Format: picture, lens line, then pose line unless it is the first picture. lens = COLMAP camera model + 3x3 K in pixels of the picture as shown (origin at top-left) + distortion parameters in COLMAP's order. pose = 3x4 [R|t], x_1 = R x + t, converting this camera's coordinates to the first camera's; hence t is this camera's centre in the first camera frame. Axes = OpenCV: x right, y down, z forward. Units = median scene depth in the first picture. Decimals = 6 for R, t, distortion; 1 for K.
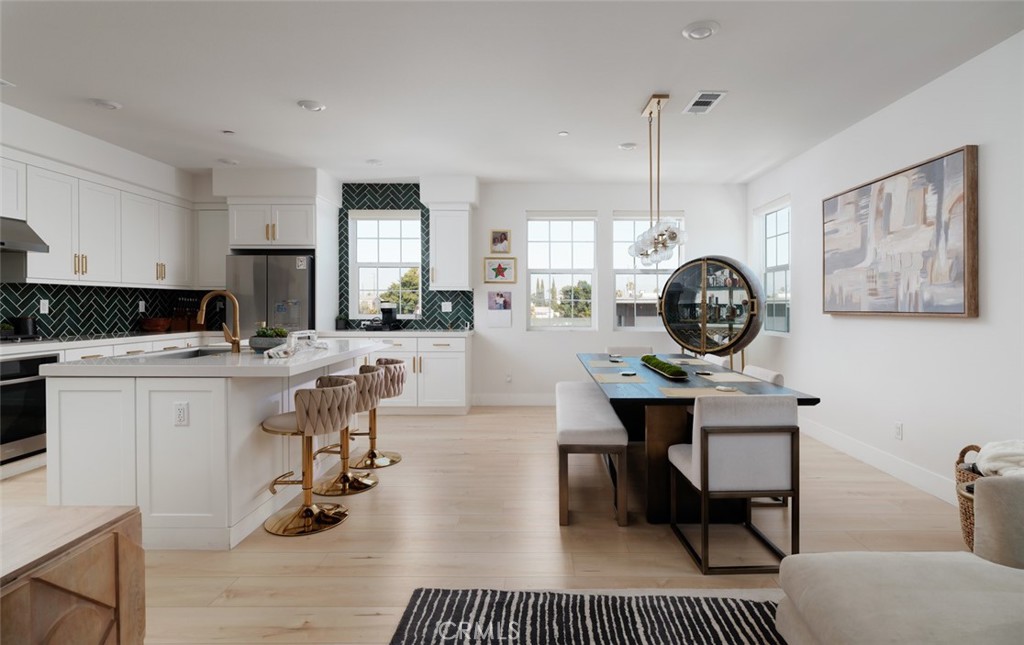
lens RADIAL K [[512.8, 0, 533.3], [0, 512.8, 300.1], [0, 0, 1]] dist [-0.007830, 0.001796]
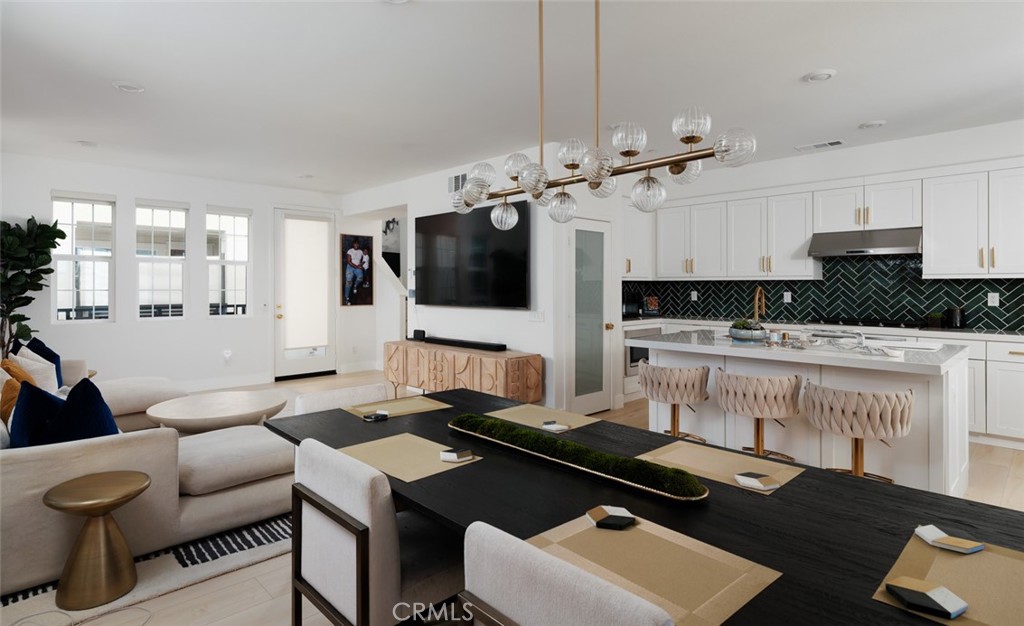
lens RADIAL K [[531.6, 0, 515.7], [0, 531.6, 289.6], [0, 0, 1]] dist [0.010088, 0.003499]
pose [[-0.696109, 0.001749, -0.717934, 0.406637], [0.003001, 0.999995, -0.000475, -0.007872], [0.717930, -0.002485, -0.696111, 0.855226]]
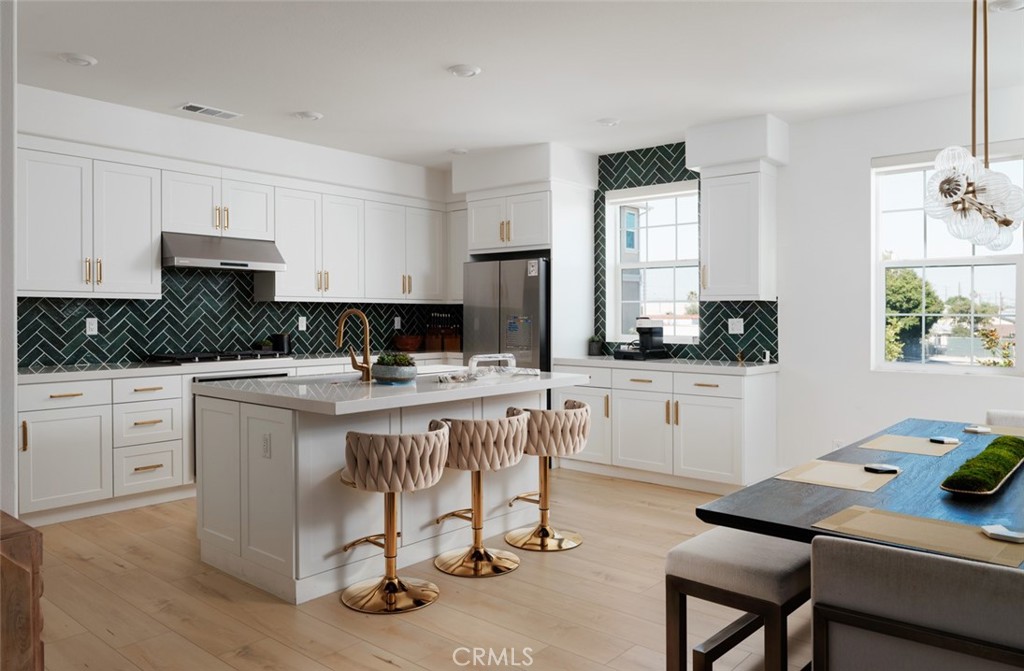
lens RADIAL K [[730.7, 0, 489.5], [0, 730.7, 303.0], [0, 0, 1]] dist [0.000149, -0.000573]
pose [[0.749173, -0.011925, -0.662267, 0.227147], [0.005626, 0.999916, -0.011640, -0.007135], [0.662351, 0.004994, 0.749177, 0.126906]]
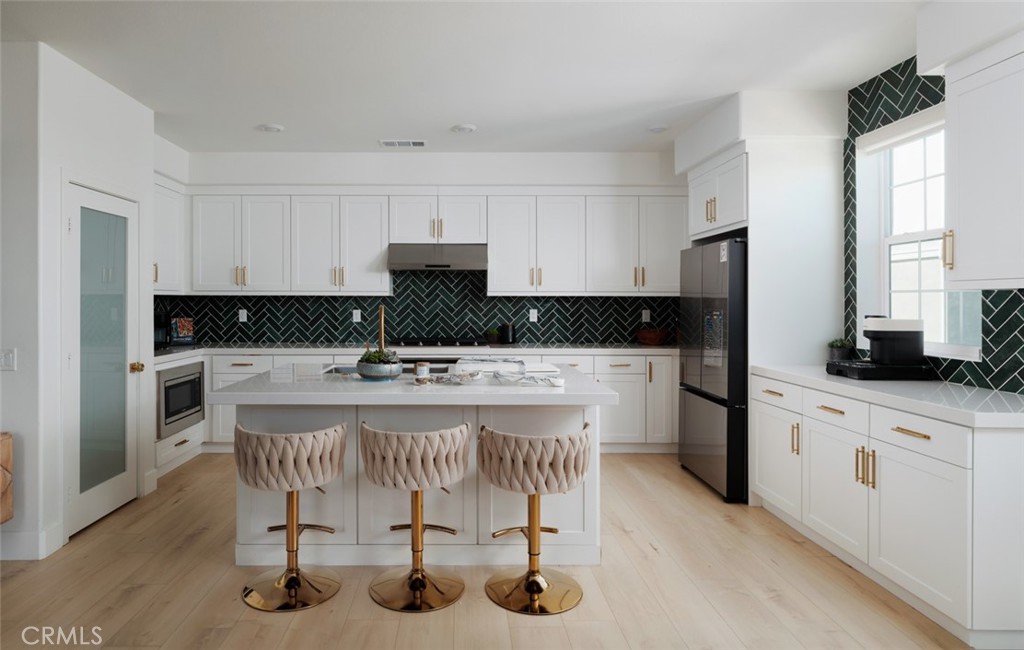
lens RADIAL K [[579.3, 0, 449.5], [0, 579.3, 293.9], [0, 0, 1]] dist [-0.003059, 0.001897]
pose [[-0.000211, -0.017413, -0.999848, 0.254227], [0.006450, 0.999828, -0.017414, -0.010894], [0.999979, -0.006453, -0.000099, 0.656410]]
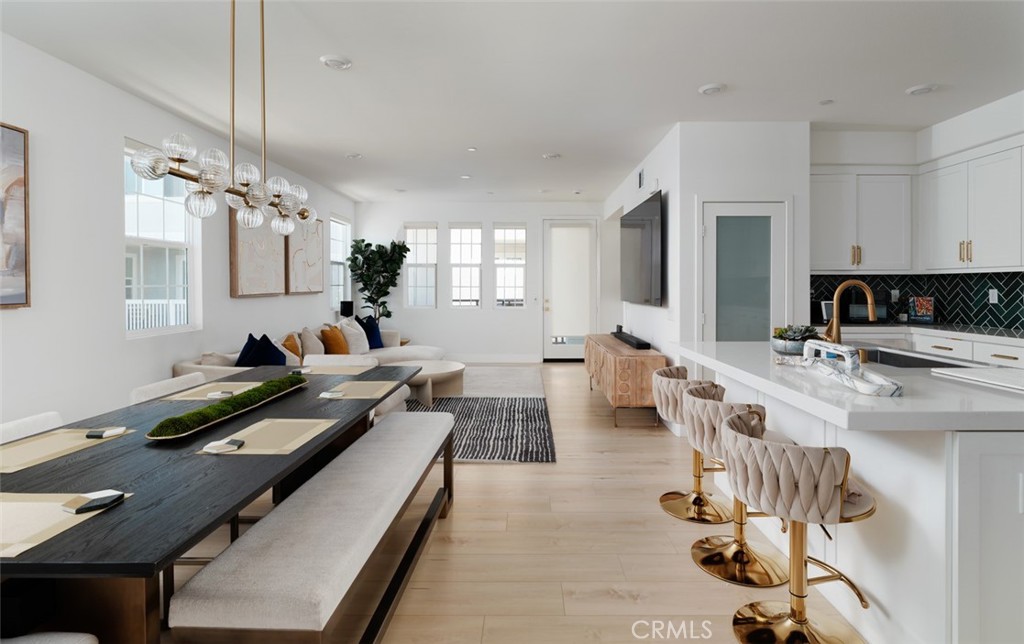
lens RADIAL K [[512.8, 0, 532.6], [0, 512.8, 294.2], [0, 0, 1]] dist [-0.007830, 0.001796]
pose [[-0.999376, -0.001560, -0.035279, -0.036688], [-0.001881, 0.999957, 0.009055, -0.001624], [0.035263, 0.009115, -0.999336, 1.052908]]
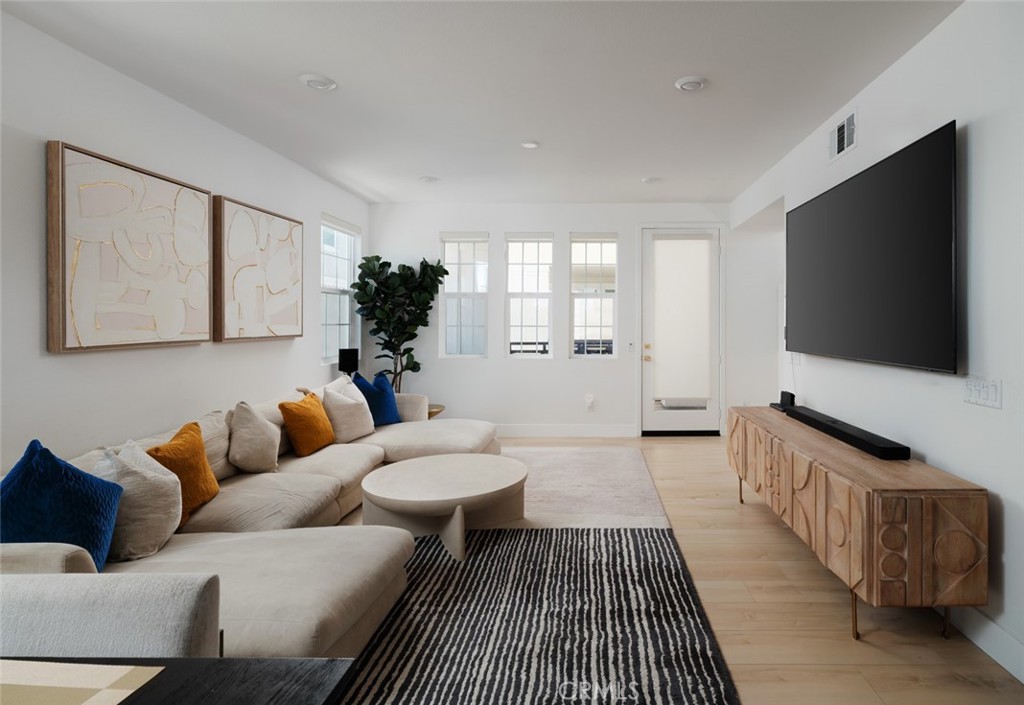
lens RADIAL K [[535.1, 0, 592.5], [0, 535.1, 326.0], [0, 0, 1]] dist [0.000497, -0.000778]
pose [[-0.999768, -0.002145, -0.021453, 0.003906], [-0.002132, 0.999998, -0.000625, -0.009933], [0.021455, -0.000579, -0.999770, 0.616898]]
